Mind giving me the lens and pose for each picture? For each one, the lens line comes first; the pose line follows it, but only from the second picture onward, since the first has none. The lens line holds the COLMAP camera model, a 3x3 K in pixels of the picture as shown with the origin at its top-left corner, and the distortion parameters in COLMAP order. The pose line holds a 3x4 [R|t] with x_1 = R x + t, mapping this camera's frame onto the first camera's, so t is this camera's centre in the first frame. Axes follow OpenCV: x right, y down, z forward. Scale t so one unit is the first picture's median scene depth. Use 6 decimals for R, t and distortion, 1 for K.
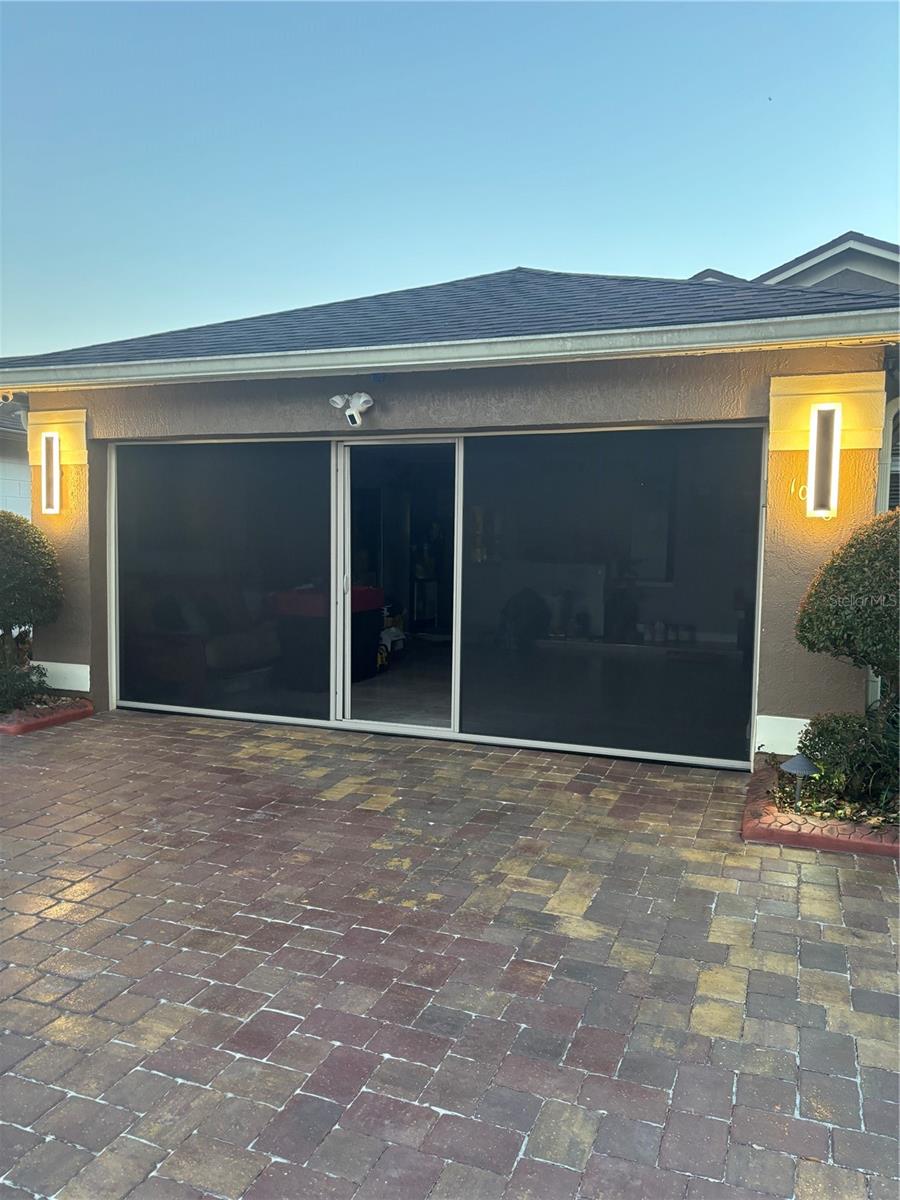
lens RADIAL K [[906.8, 0, 448.1], [0, 906.8, 622.9], [0, 0, 1]] dist [0.068591, -0.217602]
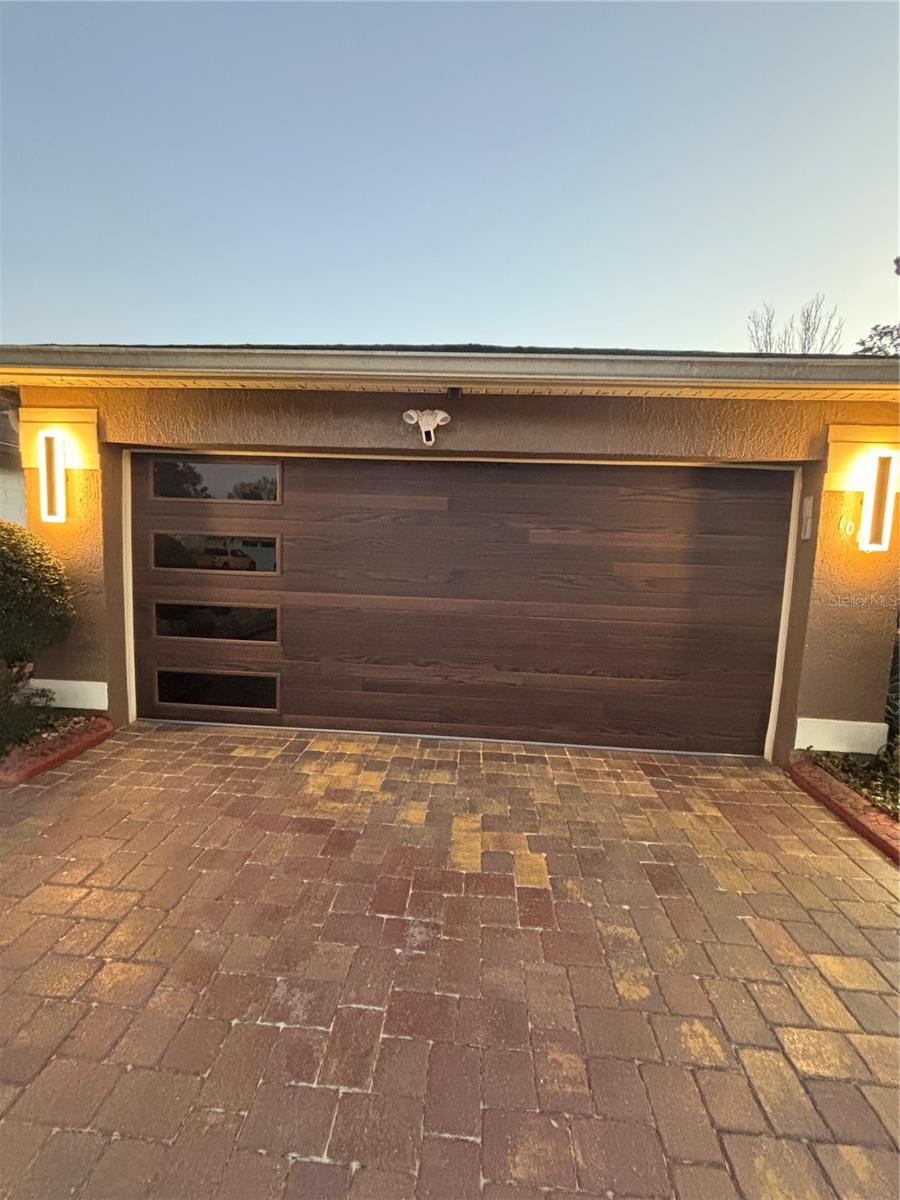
lens RADIAL K [[485.6, 0, 450.0], [0, 485.6, 600.0], [0, 0, 1]] dist [-0.009976, 0.000093]
pose [[0.953319, -0.014937, 0.301594, -0.251711], [0.005539, 0.999473, 0.031993, -0.067369], [-0.301913, -0.028829, 0.952900, 0.514320]]
